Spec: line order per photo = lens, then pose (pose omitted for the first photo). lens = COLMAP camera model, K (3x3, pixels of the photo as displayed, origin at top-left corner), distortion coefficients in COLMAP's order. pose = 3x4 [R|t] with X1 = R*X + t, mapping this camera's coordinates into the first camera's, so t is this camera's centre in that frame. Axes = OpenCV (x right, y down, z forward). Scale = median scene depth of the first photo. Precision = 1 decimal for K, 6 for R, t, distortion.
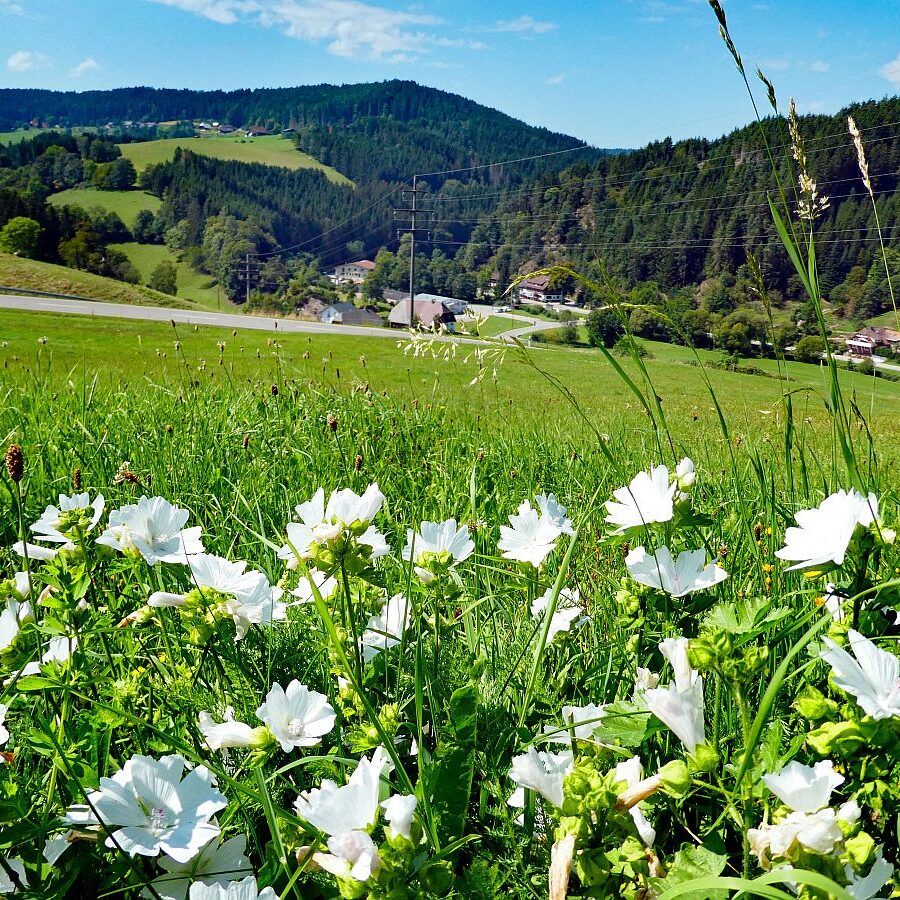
lens RADIAL K [[884.4, 0, 451.7], [0, 884.4, 452.0], [0, 0, 1]] dist [-0.015386, 0.000000]
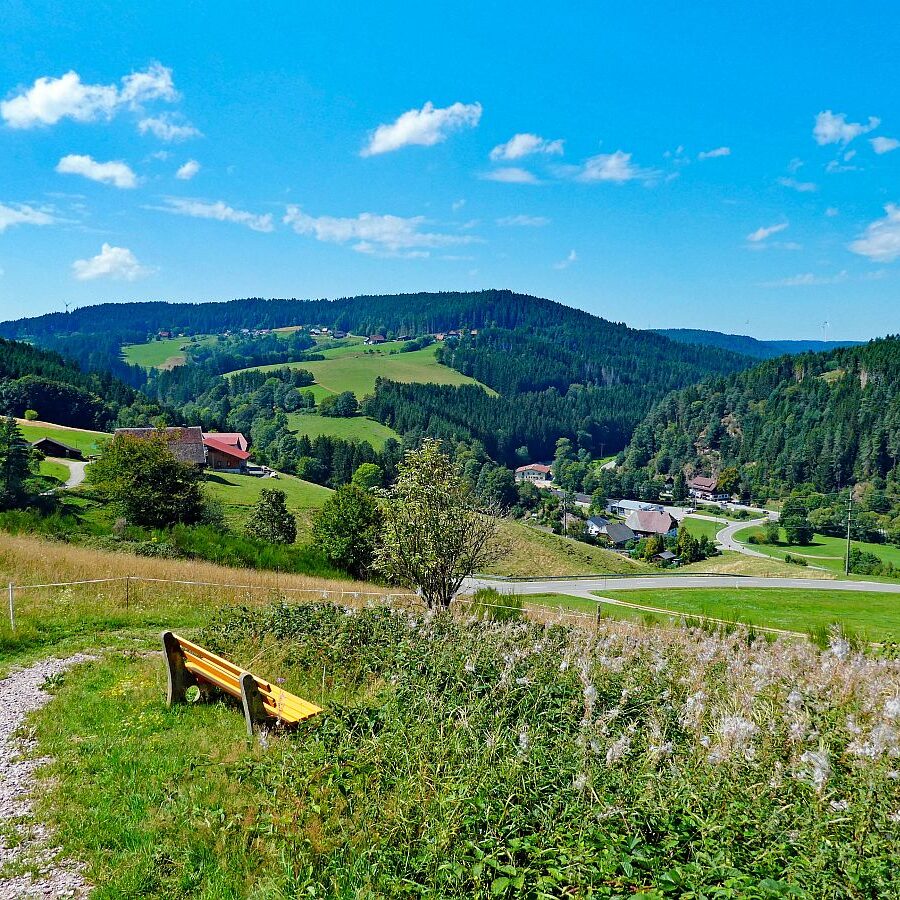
lens RADIAL K [[884.4, 0, 453.4], [0, 884.4, 452.0], [0, 0, 1]] dist [-0.015386, 0.000000]
pose [[0.998459, -0.029667, -0.046897, -0.185682], [0.020331, 0.981901, -0.188300, -0.015692], [0.051635, 0.187057, 0.980991, -0.204266]]
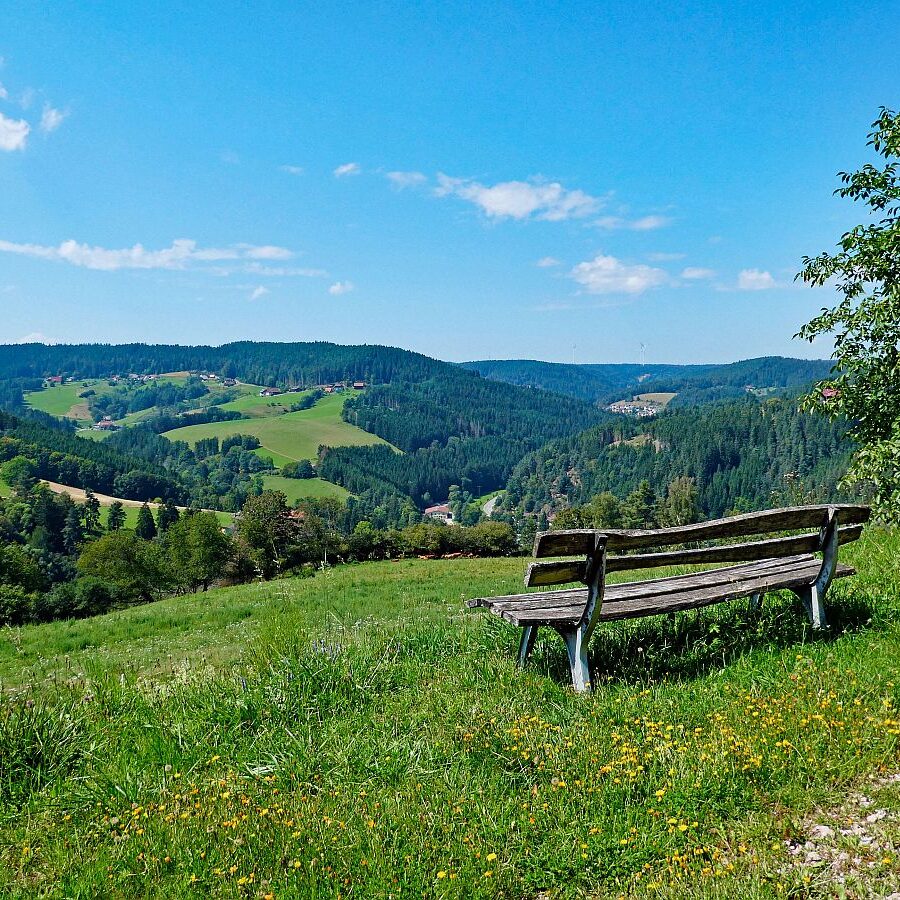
lens RADIAL K [[884.4, 0, 450.8], [0, 884.4, 446.9], [0, 0, 1]] dist [-0.015386, 0.000000]
pose [[0.989456, -0.052756, 0.134882, -0.353648], [0.079275, 0.976678, -0.199539, 0.004726], [-0.121209, 0.208128, 0.970562, -0.749229]]
